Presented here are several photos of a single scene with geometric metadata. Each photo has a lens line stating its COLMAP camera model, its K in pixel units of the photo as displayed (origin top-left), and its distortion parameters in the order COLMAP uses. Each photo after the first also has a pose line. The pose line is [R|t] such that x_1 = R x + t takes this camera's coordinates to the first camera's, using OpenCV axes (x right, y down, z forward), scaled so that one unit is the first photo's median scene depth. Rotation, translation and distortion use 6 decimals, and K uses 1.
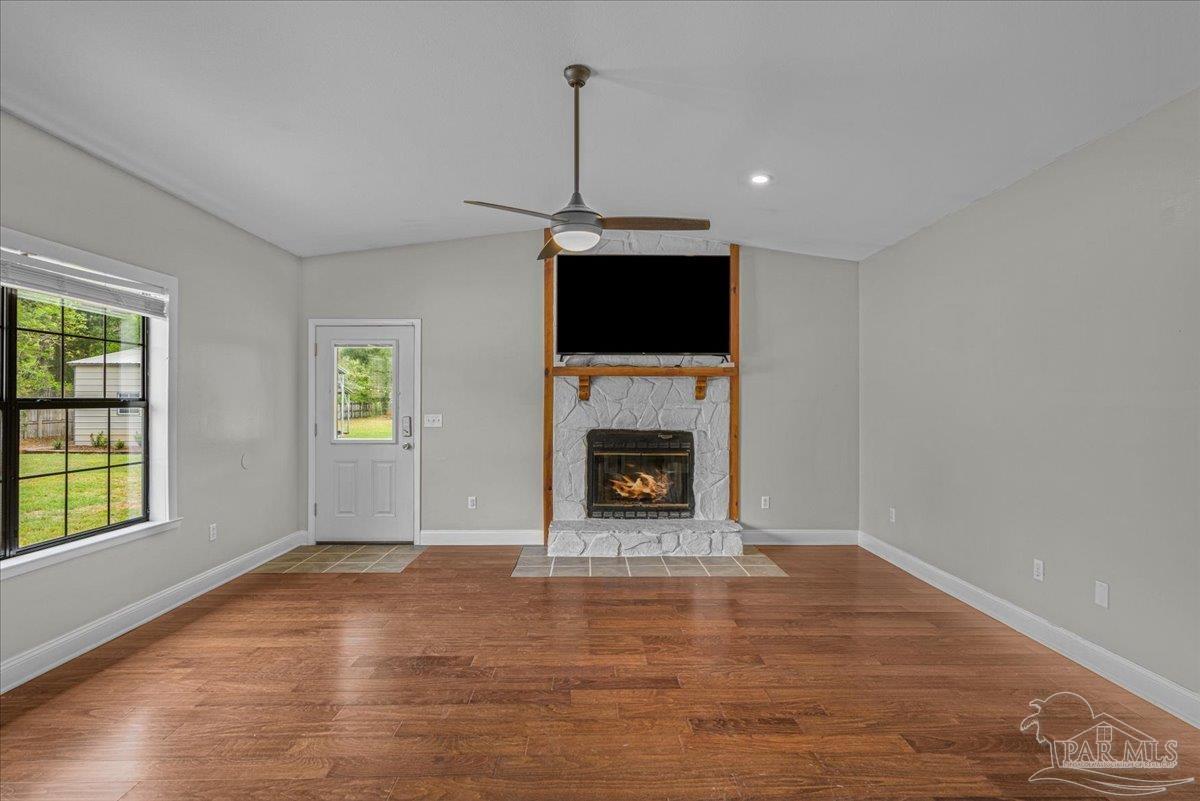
lens RADIAL K [[594.4, 0, 597.6], [0, 594.4, 400.3], [0, 0, 1]] dist [-0.002379, 0.000086]
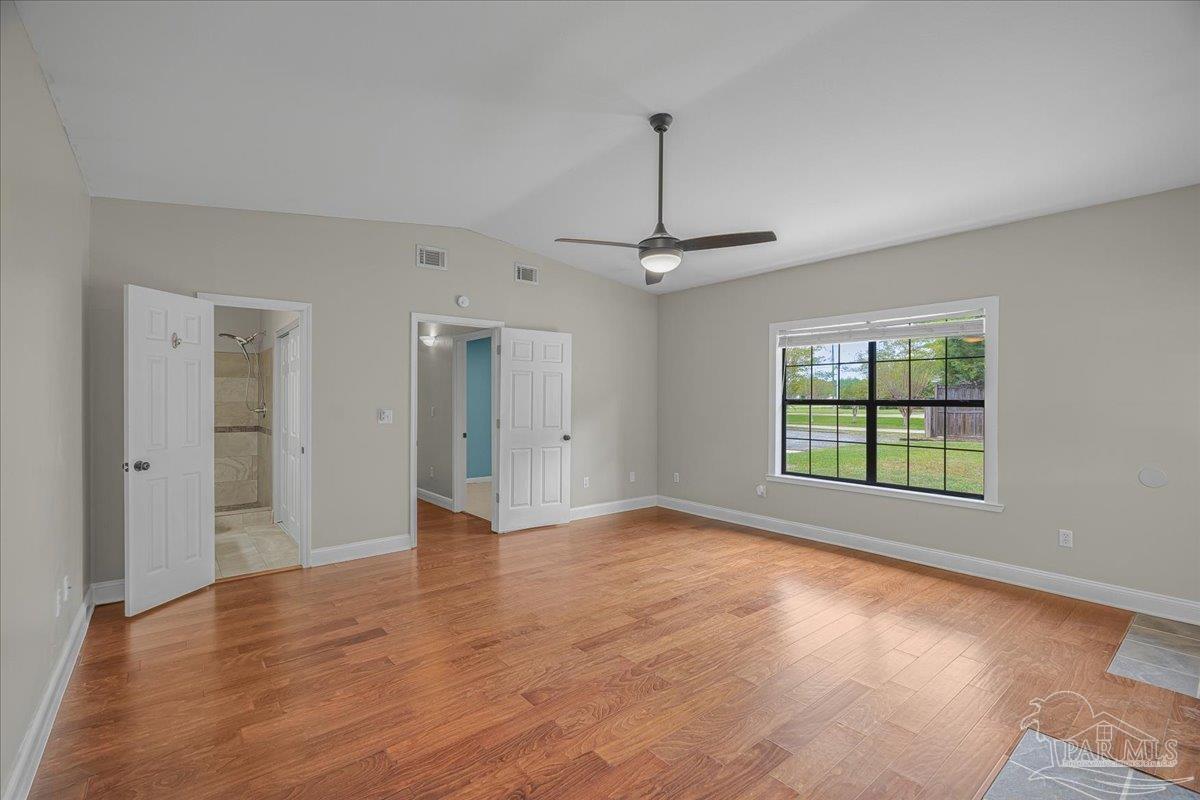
lens RADIAL K [[533.3, 0, 600.3], [0, 533.3, 397.1], [0, 0, 1]] dist [-0.000220, 0.000131]
pose [[-0.781582, -0.006477, -0.623769, 0.382950], [-0.004078, 0.999978, -0.005274, 0.000472], [0.623789, -0.001578, -0.781591, 0.941769]]
